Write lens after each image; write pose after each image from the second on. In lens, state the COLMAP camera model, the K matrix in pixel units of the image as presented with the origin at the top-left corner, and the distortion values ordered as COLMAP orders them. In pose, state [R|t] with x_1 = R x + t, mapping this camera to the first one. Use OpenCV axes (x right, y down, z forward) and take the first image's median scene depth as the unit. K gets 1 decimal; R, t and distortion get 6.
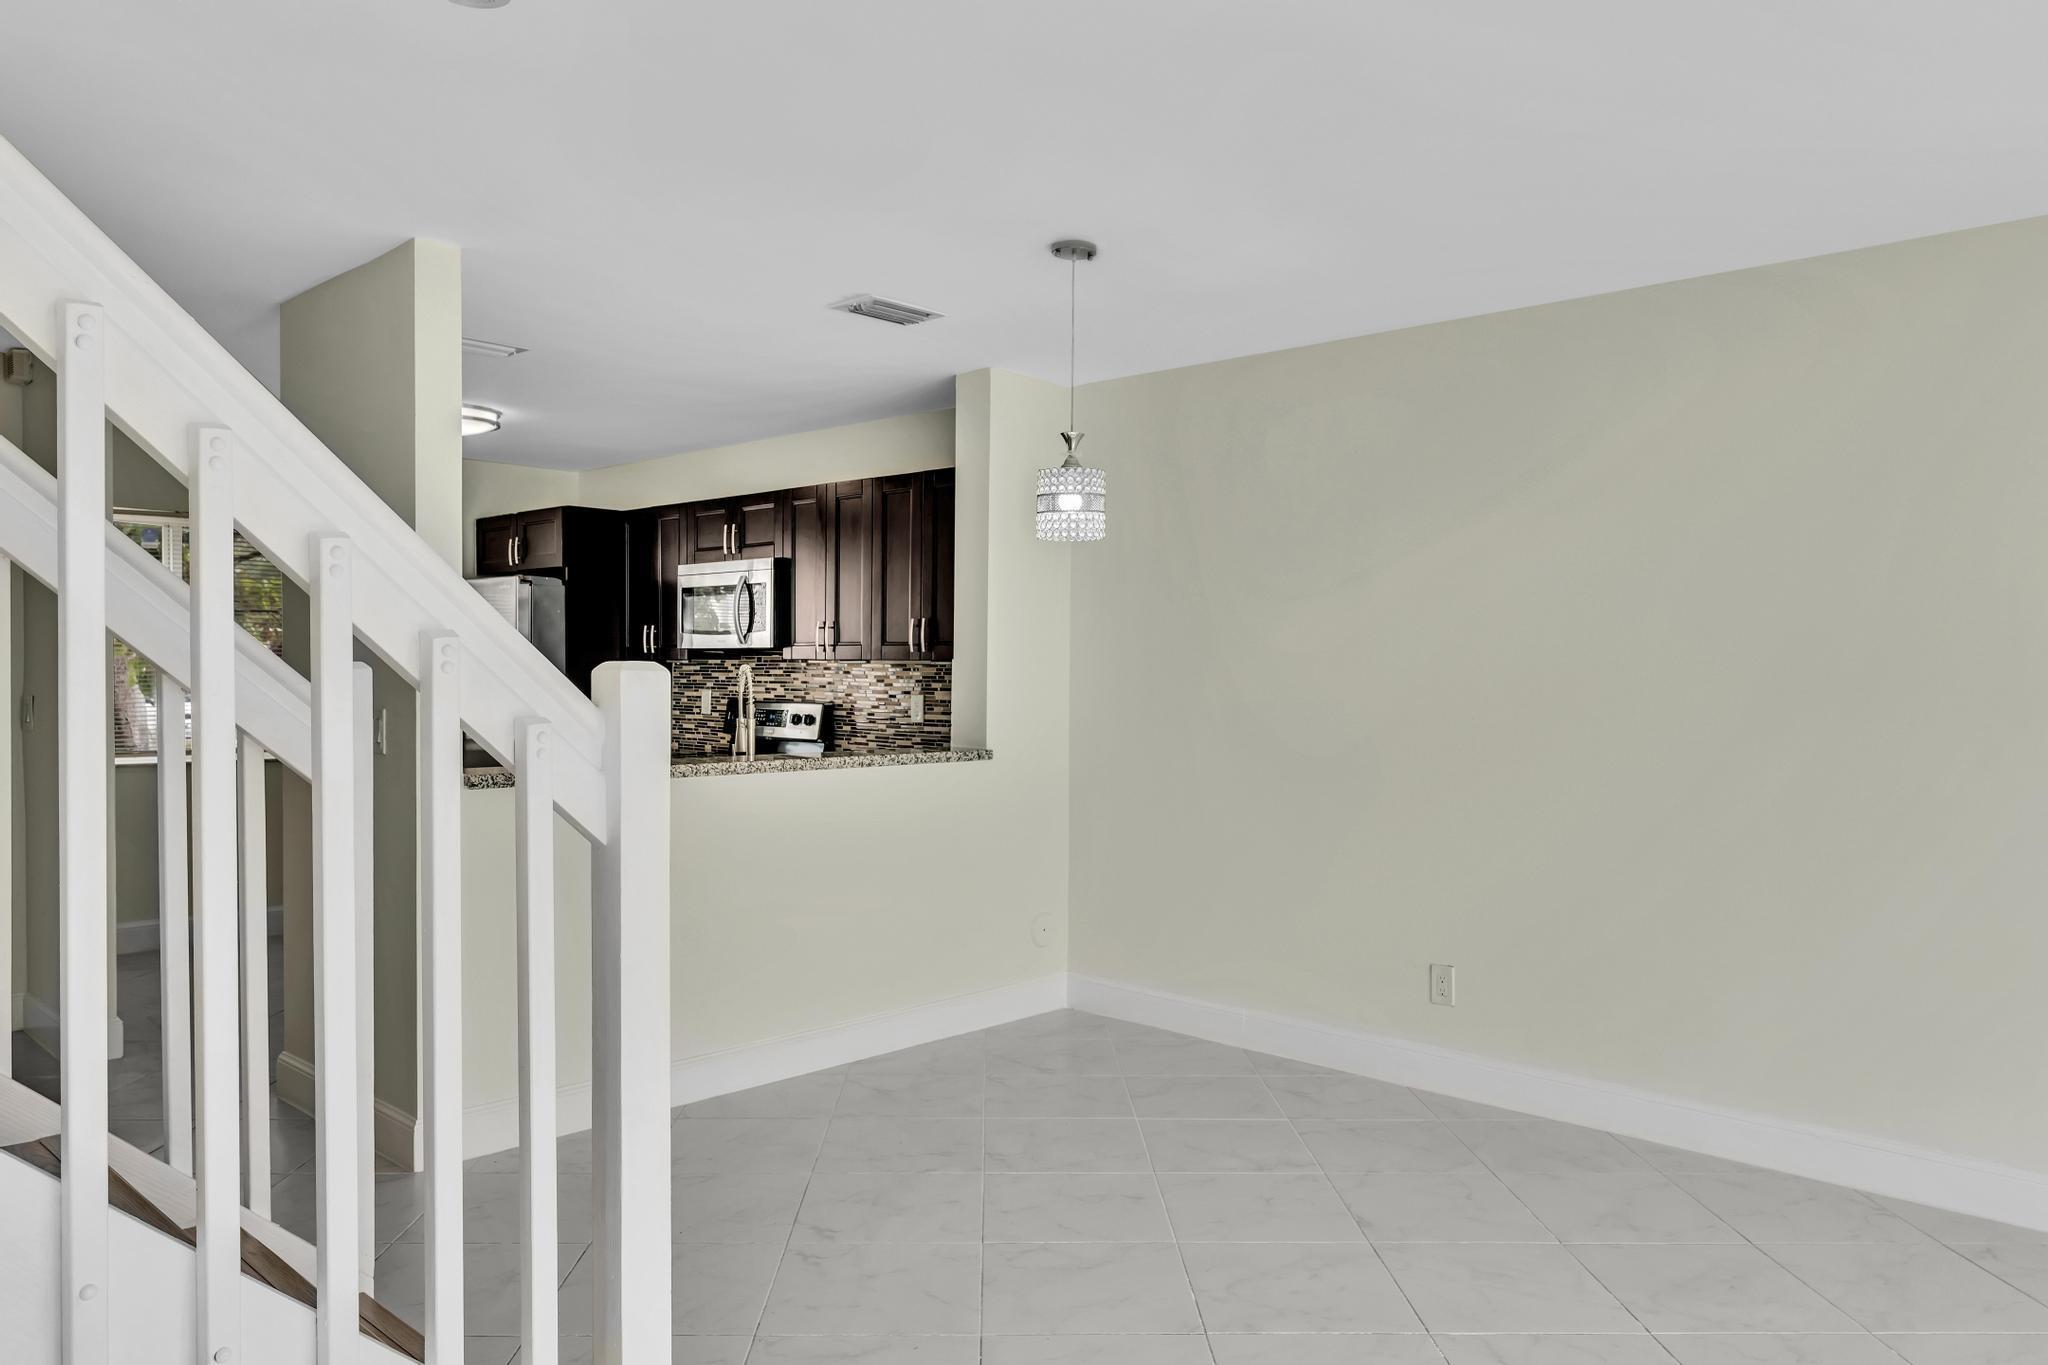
lens RADIAL K [[1418.8, 0, 1020.6], [0, 1418.8, 707.6], [0, 0, 1]] dist [-0.003550, 0.002896]
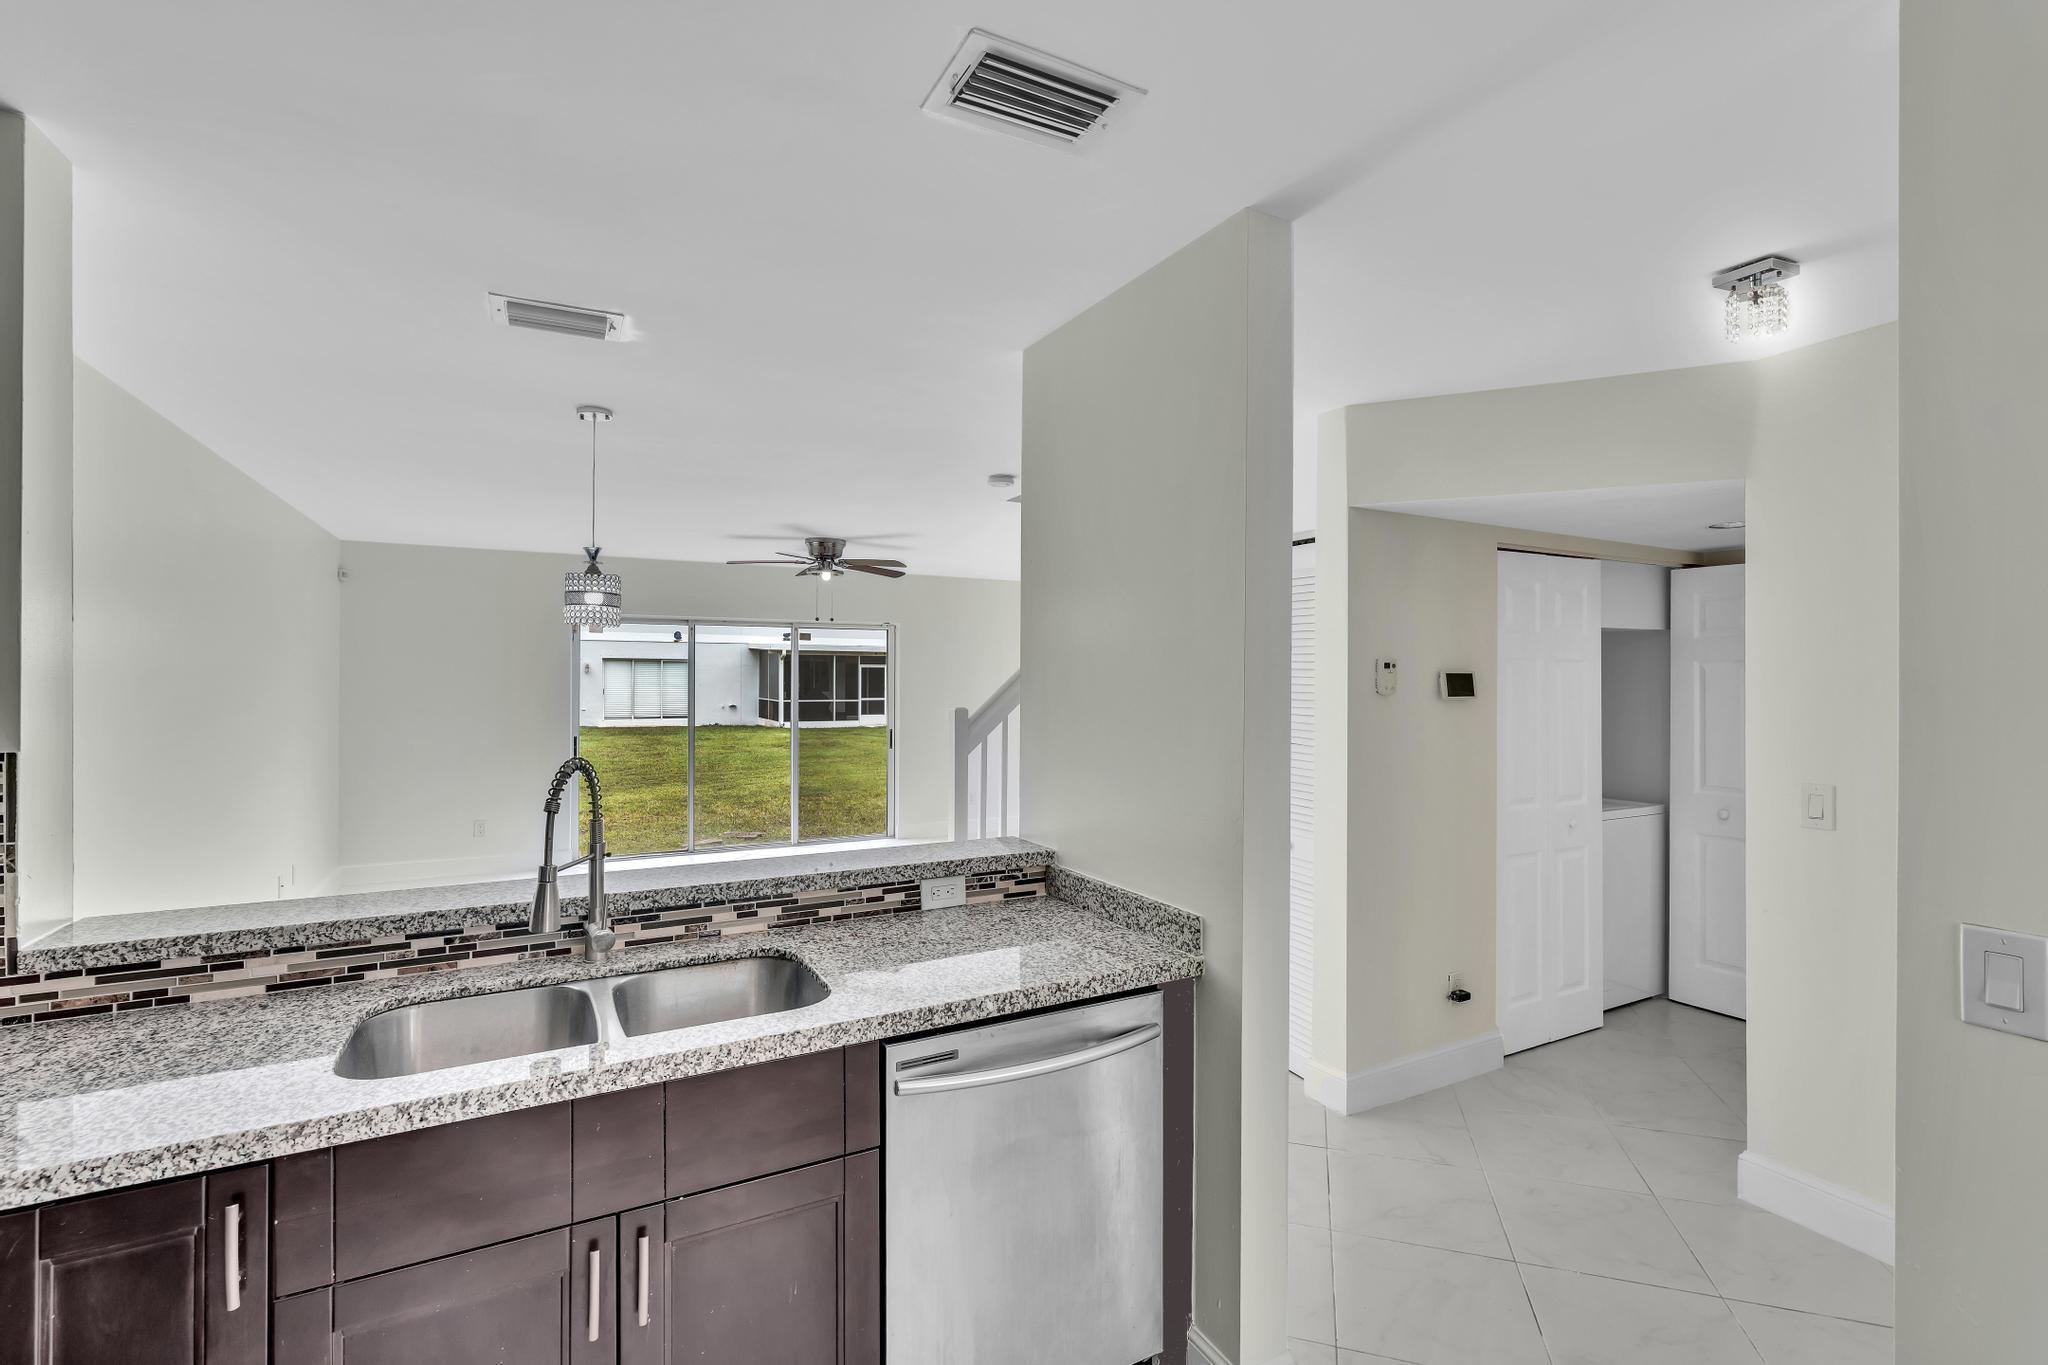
lens RADIAL K [[919.9, 0, 1026.2], [0, 919.9, 676.4], [0, 0, 1]] dist [-0.002967, 0.002329]
pose [[-0.949400, -0.013872, 0.313762, -0.442604], [-0.004958, 0.999562, 0.029188, -0.068647], [-0.314030, 0.026156, -0.949053, 1.188919]]
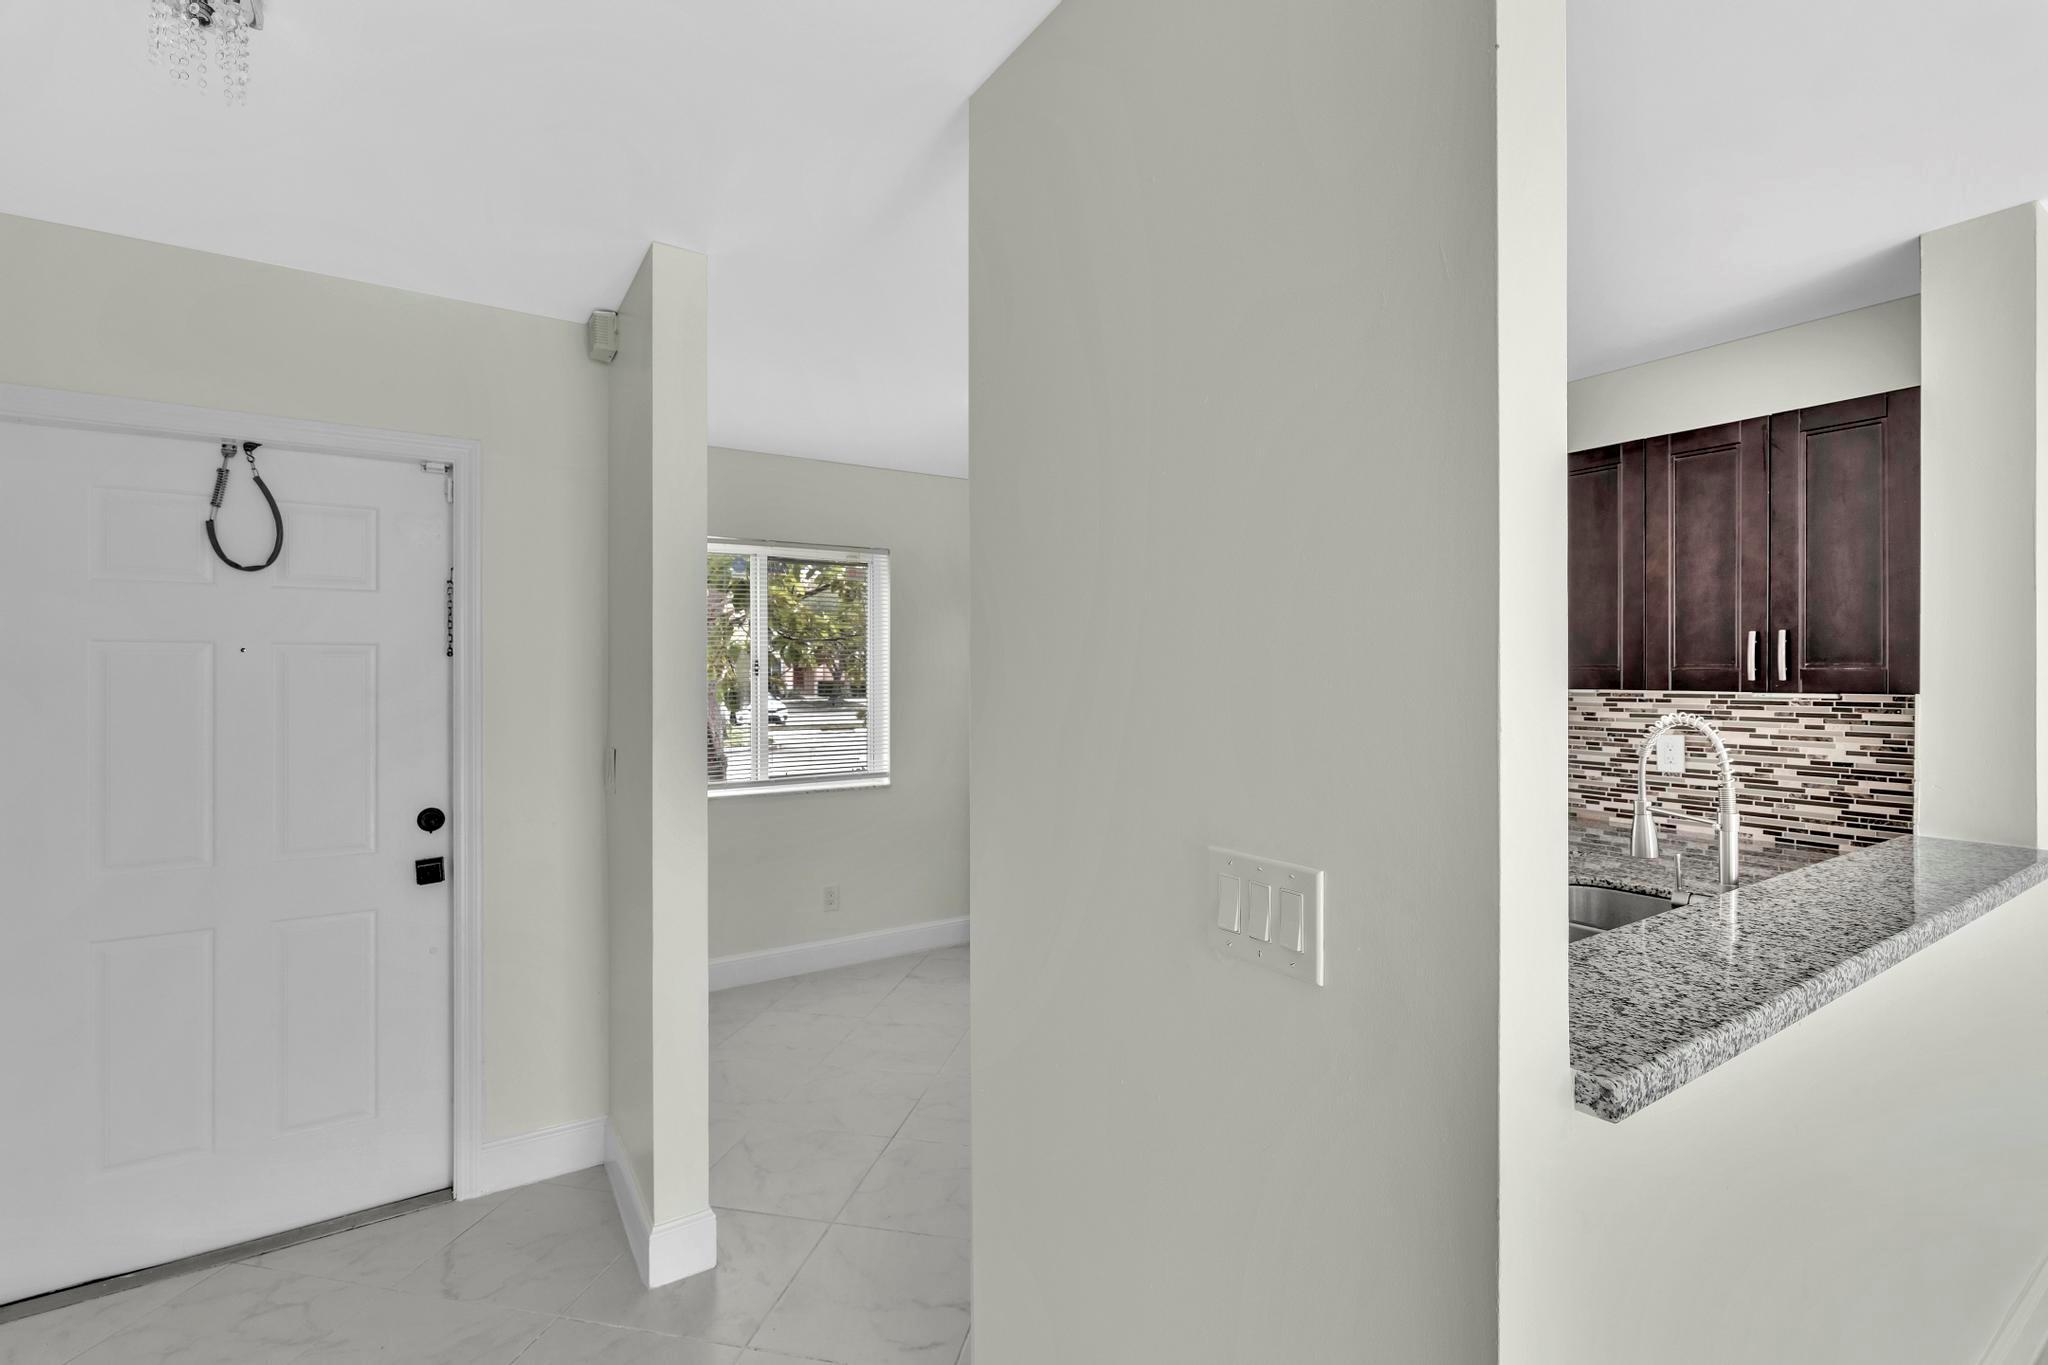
lens RADIAL K [[919.9, 0, 1026.6], [0, 919.9, 672.7], [0, 0, 1]] dist [-0.002967, 0.002329]
pose [[0.972918, -0.009795, -0.230942, -0.337372], [0.003351, 0.999594, -0.028277, -0.033898], [0.231126, 0.026738, 0.972556, 0.525127]]
